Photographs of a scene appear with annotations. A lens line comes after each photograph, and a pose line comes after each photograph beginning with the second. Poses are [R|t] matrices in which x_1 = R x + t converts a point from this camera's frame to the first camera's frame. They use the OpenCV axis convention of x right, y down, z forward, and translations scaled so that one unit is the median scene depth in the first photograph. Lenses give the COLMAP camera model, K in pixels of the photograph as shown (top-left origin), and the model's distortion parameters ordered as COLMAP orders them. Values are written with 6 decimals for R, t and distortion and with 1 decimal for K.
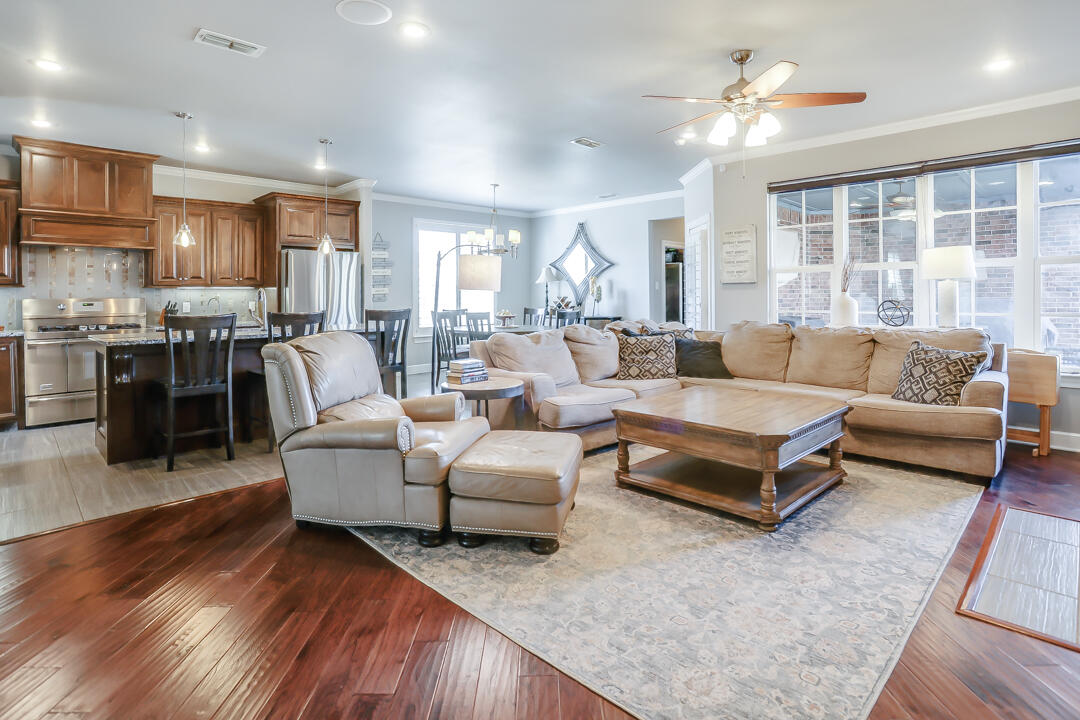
lens RADIAL K [[560.6, 0, 561.0], [0, 560.6, 298.9], [0, 0, 1]] dist [-0.047757, 0.017052]
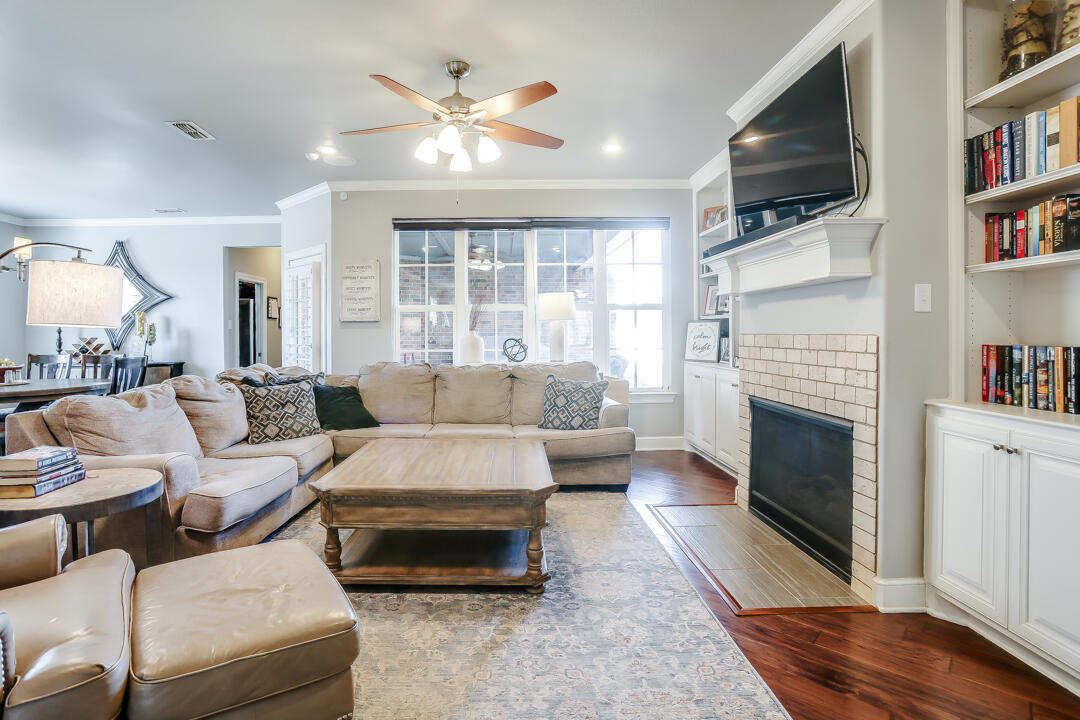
lens RADIAL K [[545.8, 0, 563.7], [0, 545.8, 333.1], [0, 0, 1]] dist [-0.071763, 0.033198]
pose [[0.710695, -0.001430, 0.703499, -0.107429], [0.008563, 0.999941, -0.006617, -0.000218], [-0.703449, 0.010727, 0.710665, 0.168982]]
